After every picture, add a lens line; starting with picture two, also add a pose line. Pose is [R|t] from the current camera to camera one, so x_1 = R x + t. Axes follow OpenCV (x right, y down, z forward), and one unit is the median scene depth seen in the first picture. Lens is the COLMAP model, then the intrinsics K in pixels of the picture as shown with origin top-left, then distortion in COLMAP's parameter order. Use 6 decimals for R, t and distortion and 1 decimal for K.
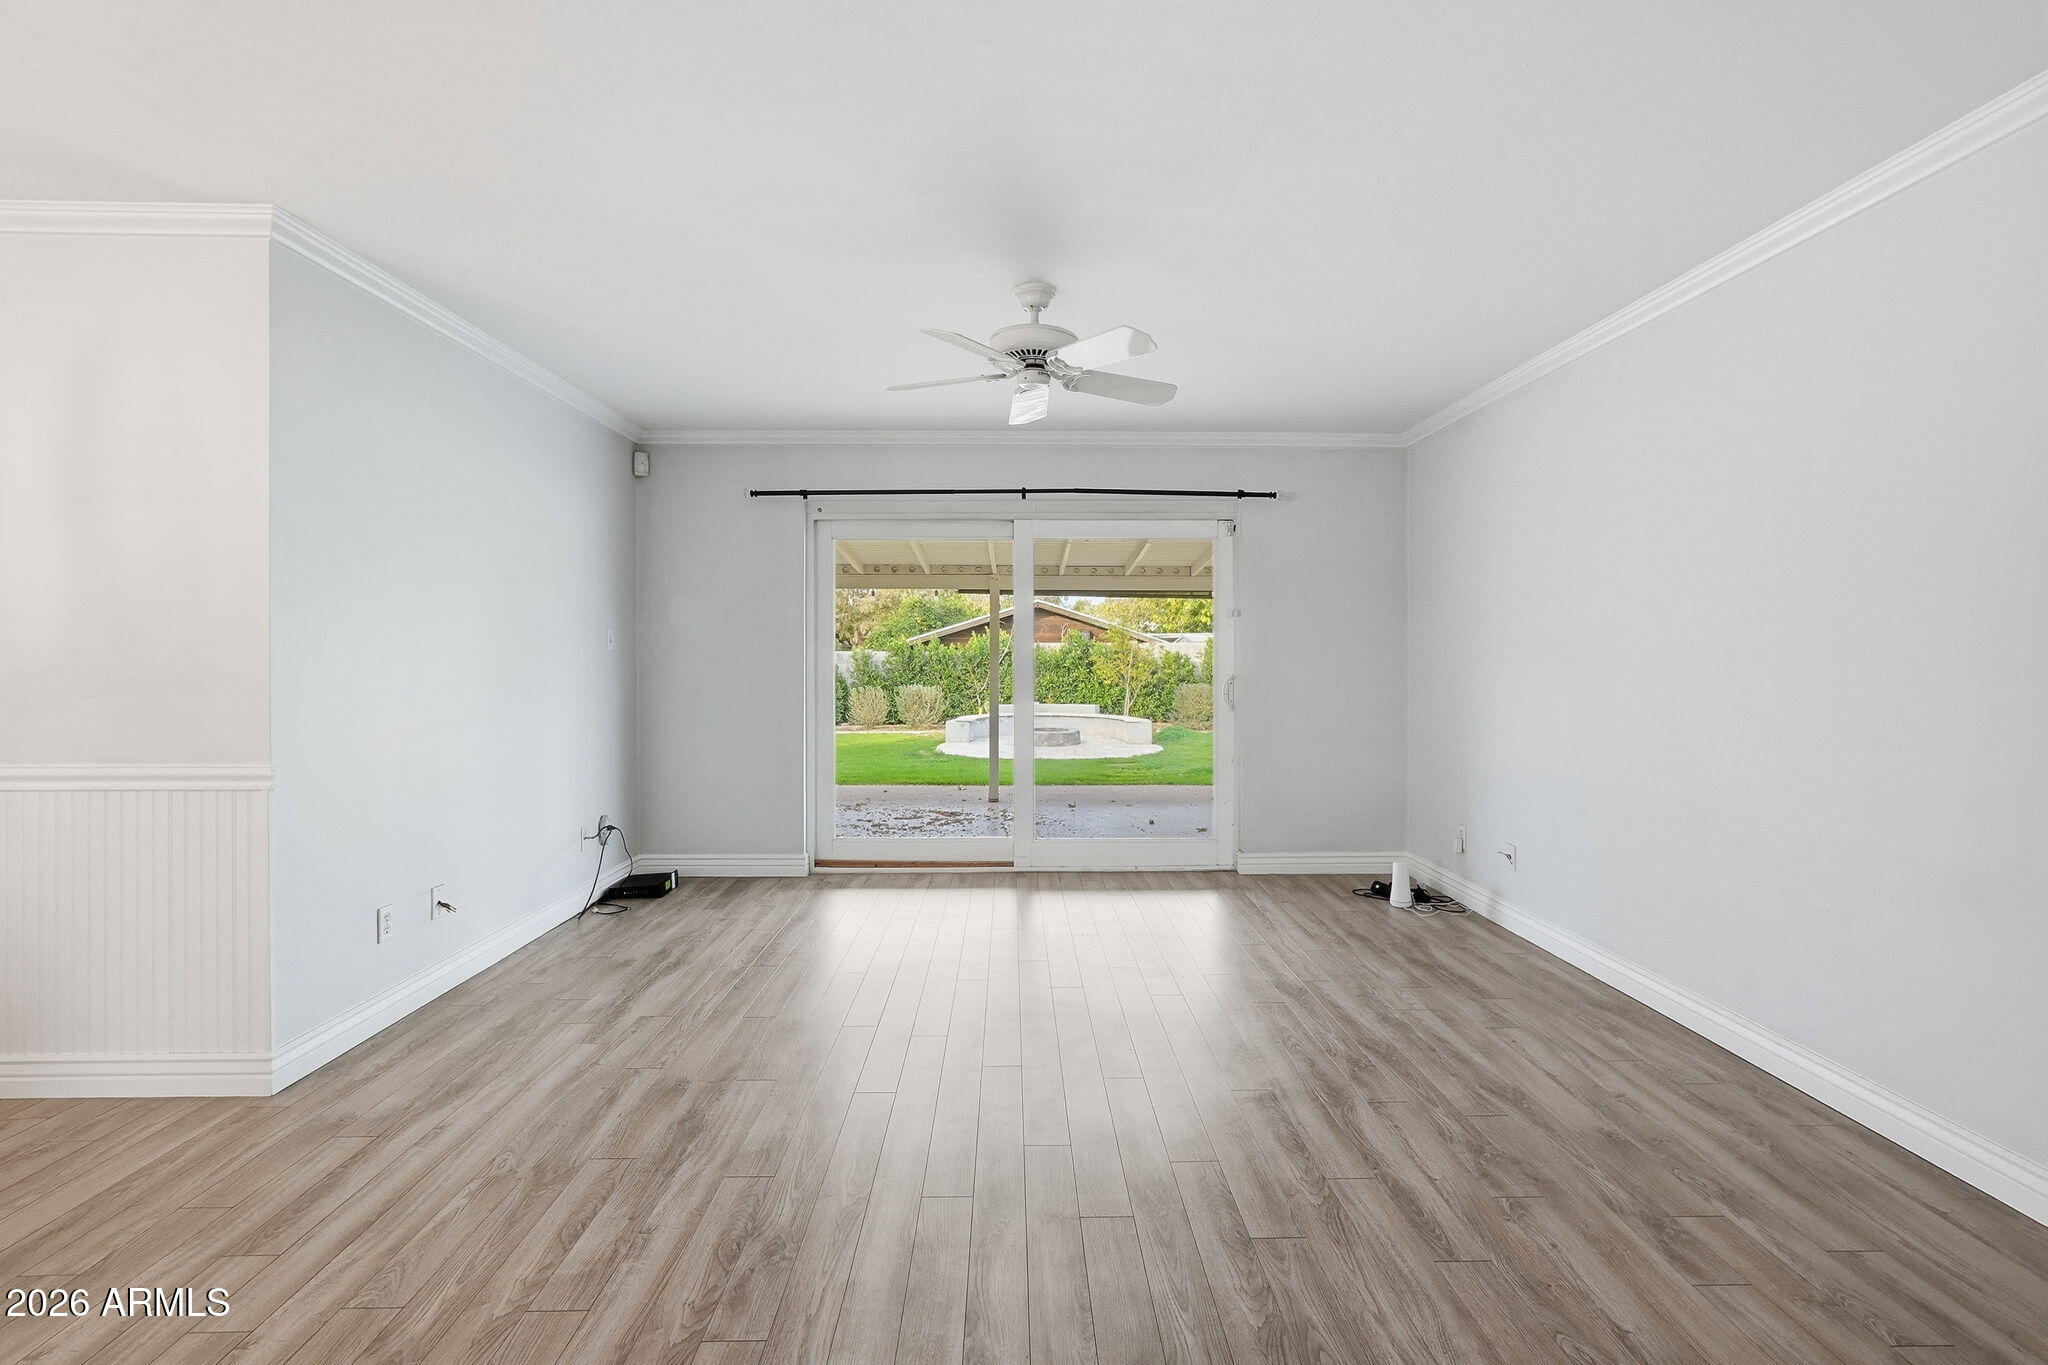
lens RADIAL K [[924.4, 0, 1025.4], [0, 924.4, 657.7], [0, 0, 1]] dist [-0.011375, 0.005995]
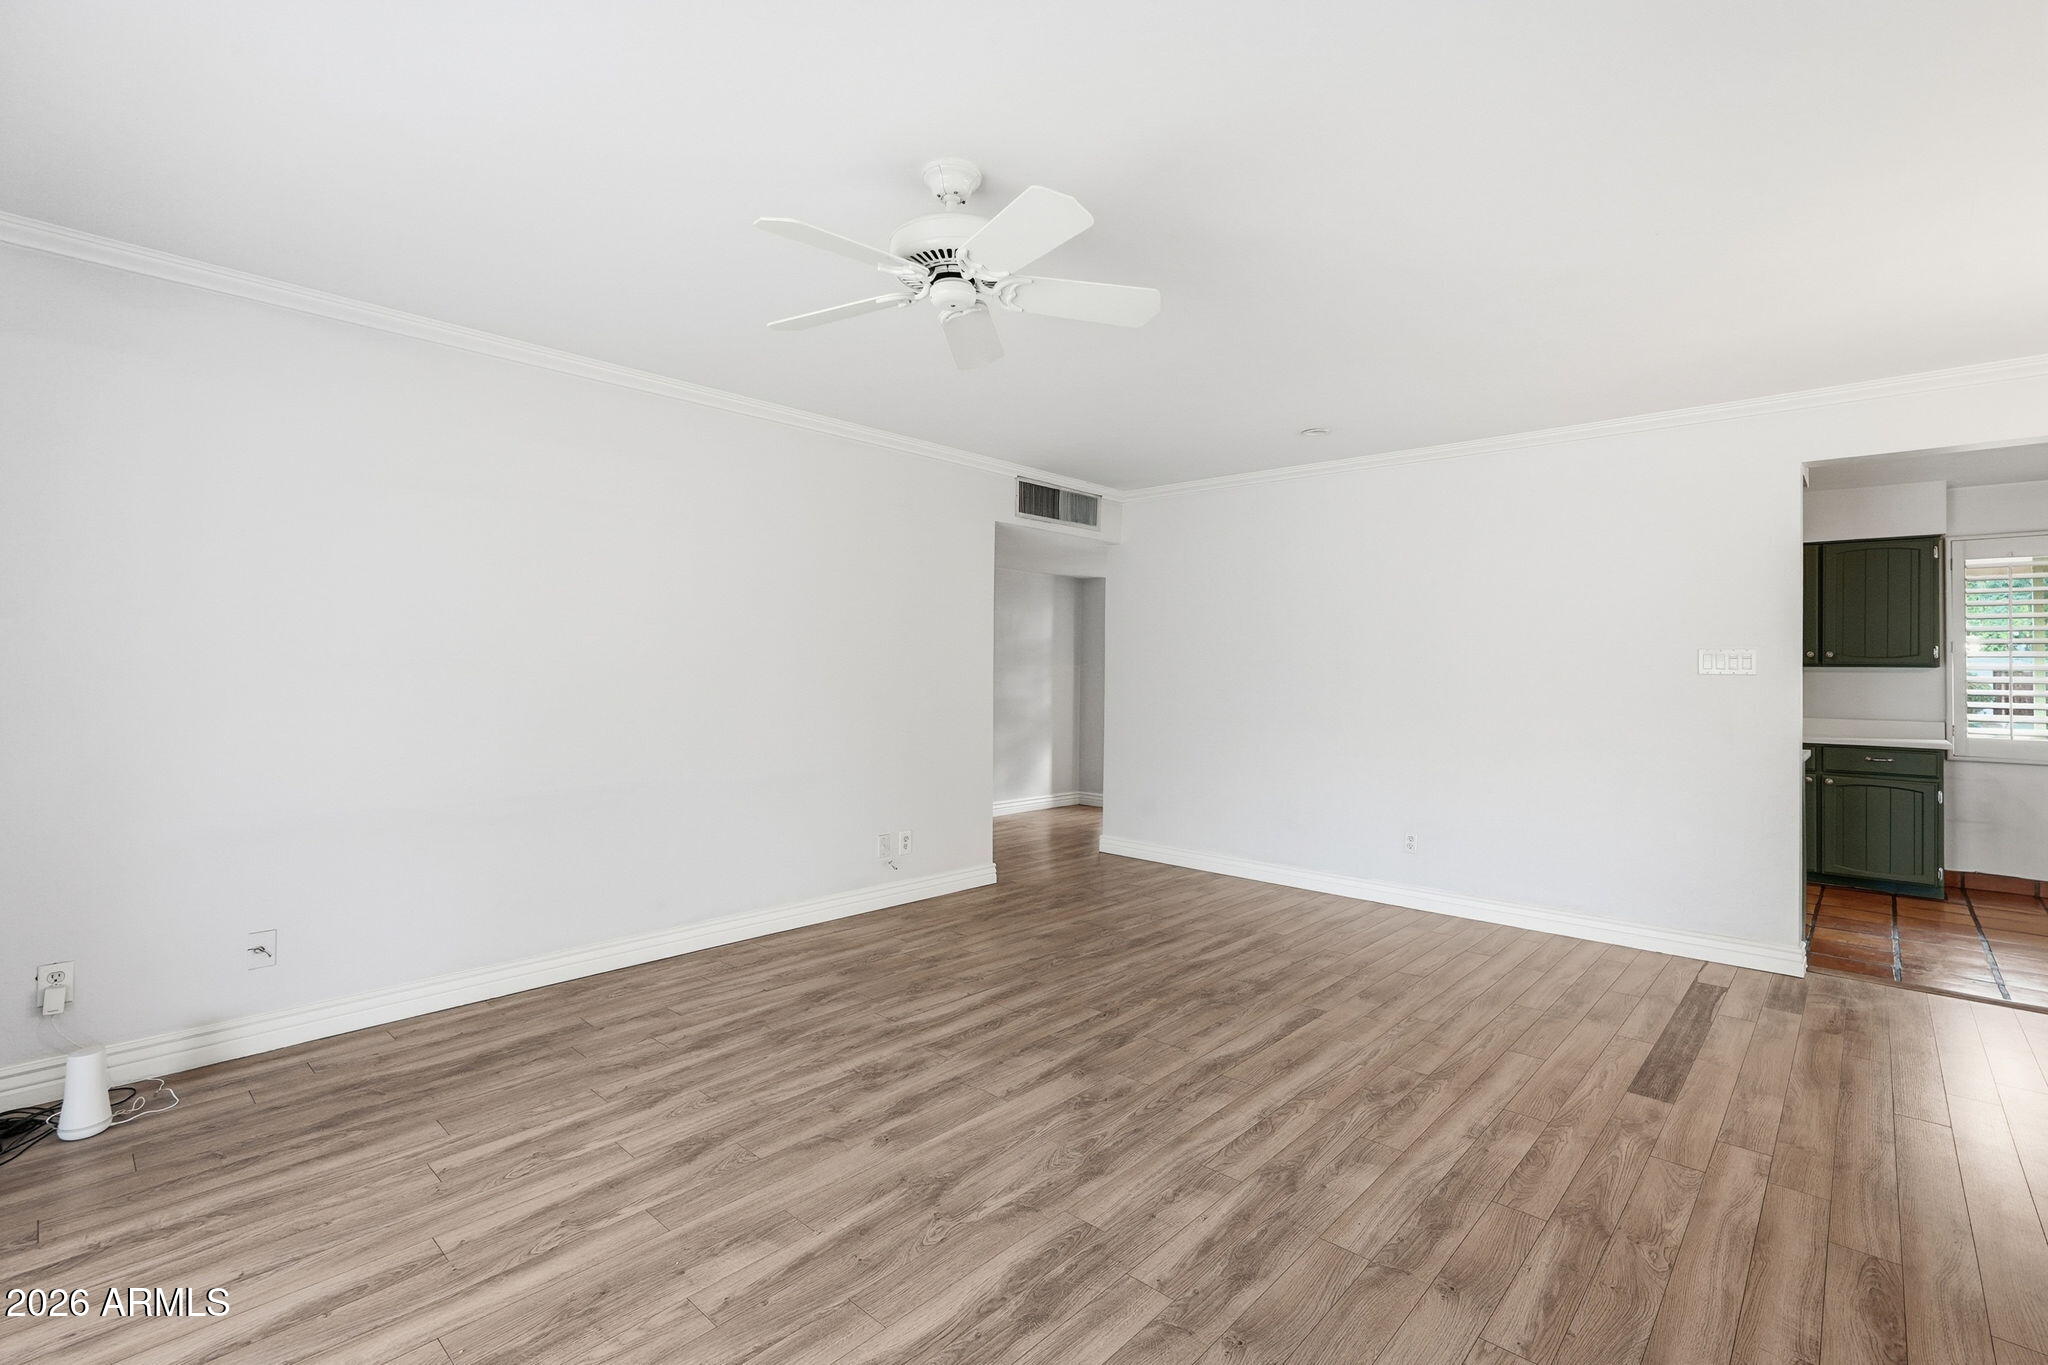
lens RADIAL K [[924.4, 0, 1023.1], [0, 924.4, 679.2], [0, 0, 1]] dist [-0.011375, 0.005995]
pose [[-0.719534, -0.013516, 0.694326, -0.528029], [-0.006418, 0.999897, 0.012814, -0.010359], [-0.694428, 0.004764, -0.719547, 1.471045]]
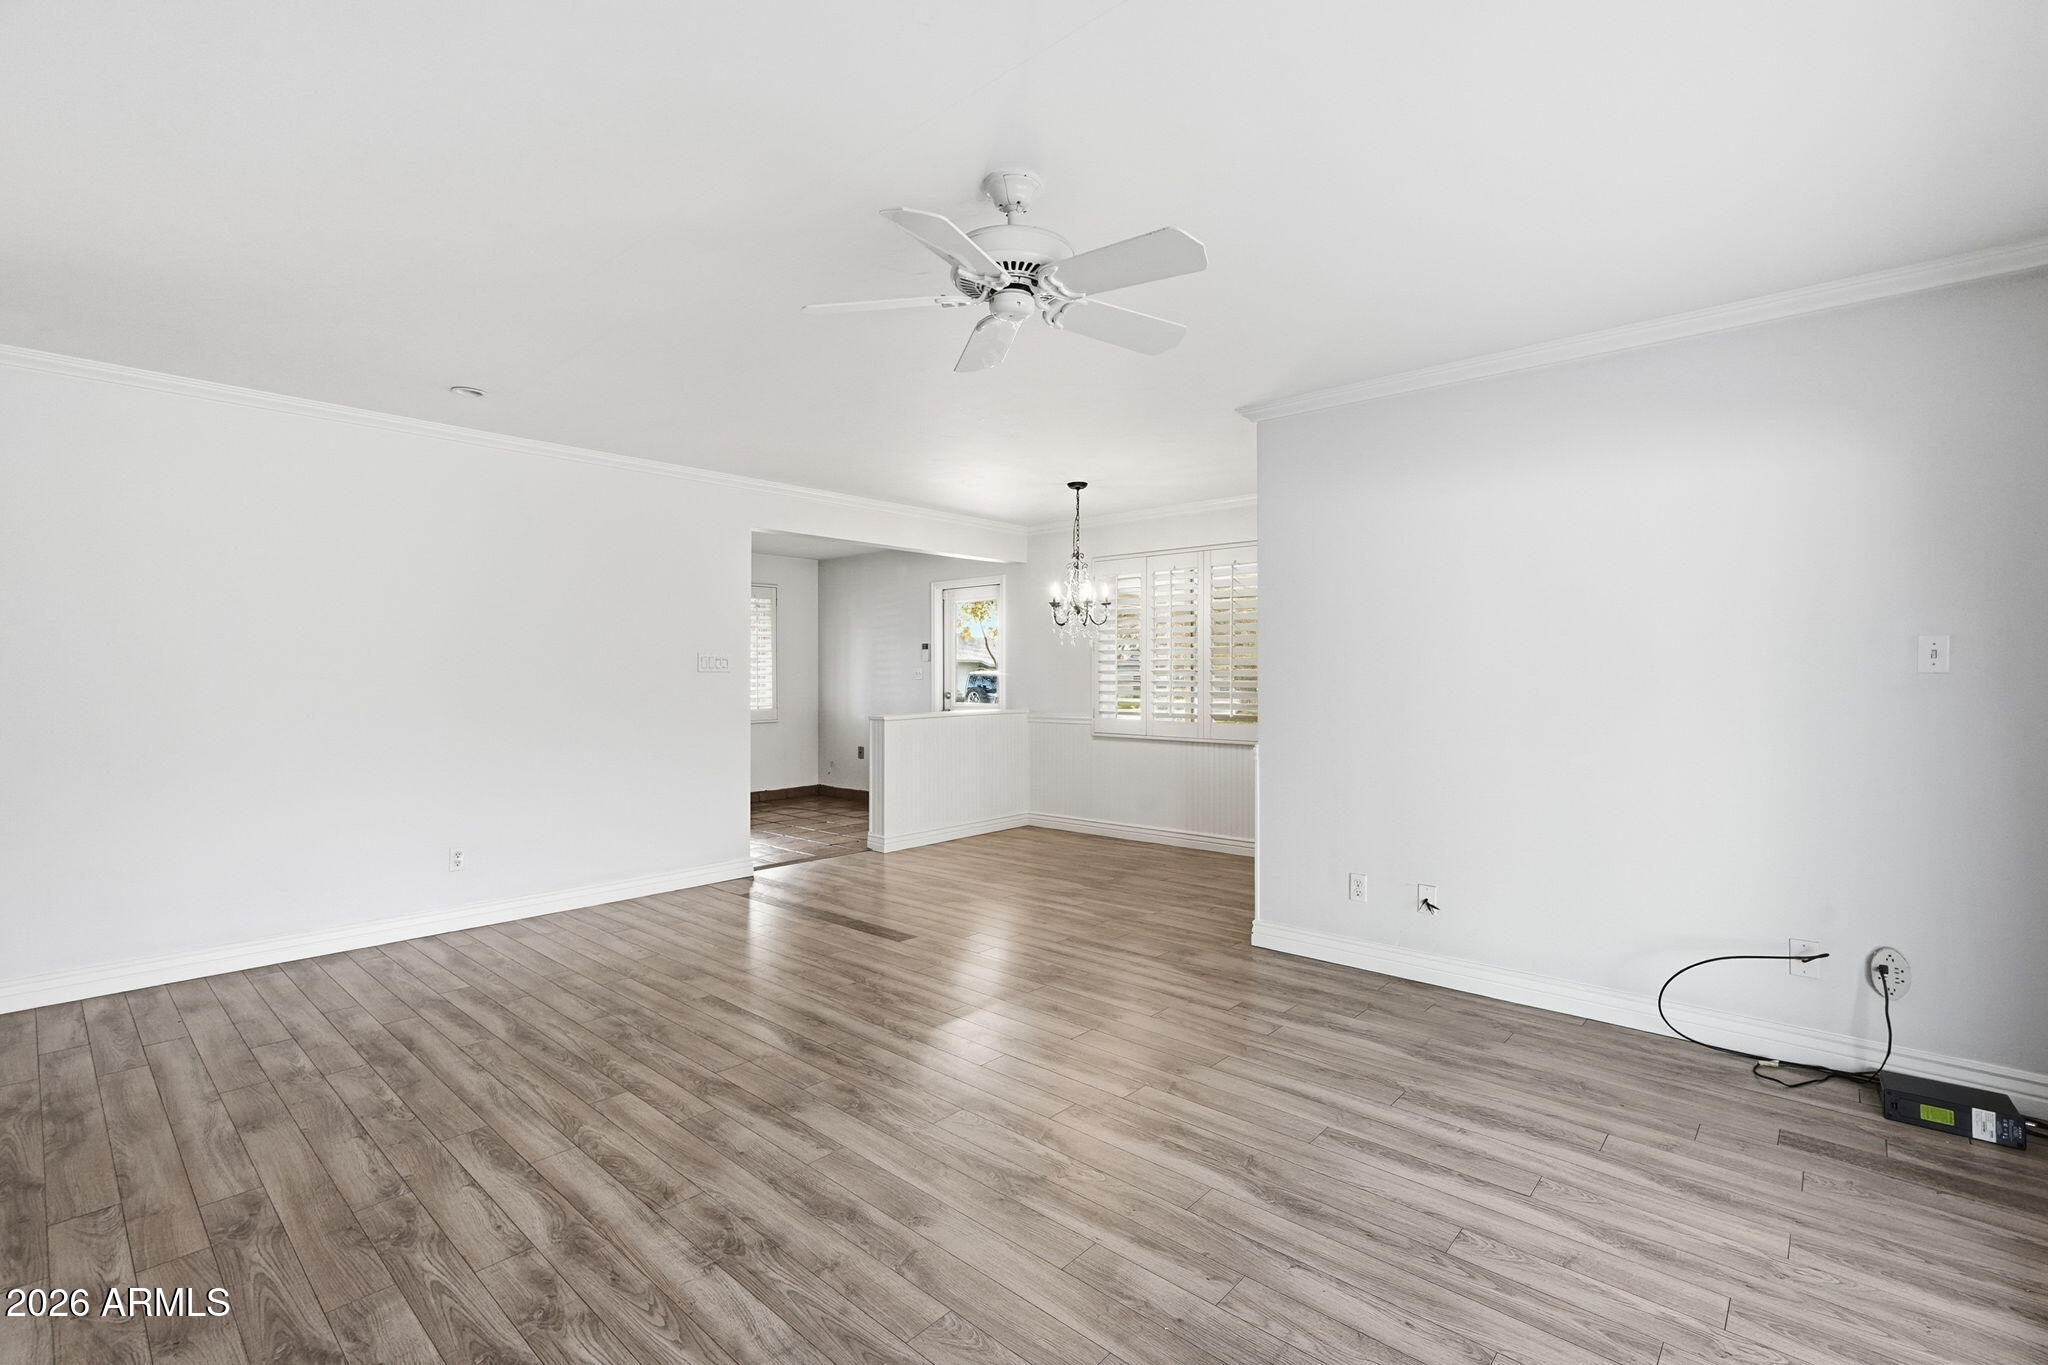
lens RADIAL K [[924.4, 0, 1033.3], [0, 924.4, 677.3], [0, 0, 1]] dist [-0.011375, 0.005995]
pose [[-0.680451, 0.004970, -0.732777, 0.535499], [-0.001558, 0.999965, 0.008230, -0.011250], [0.732792, 0.006742, -0.680420, 1.510498]]
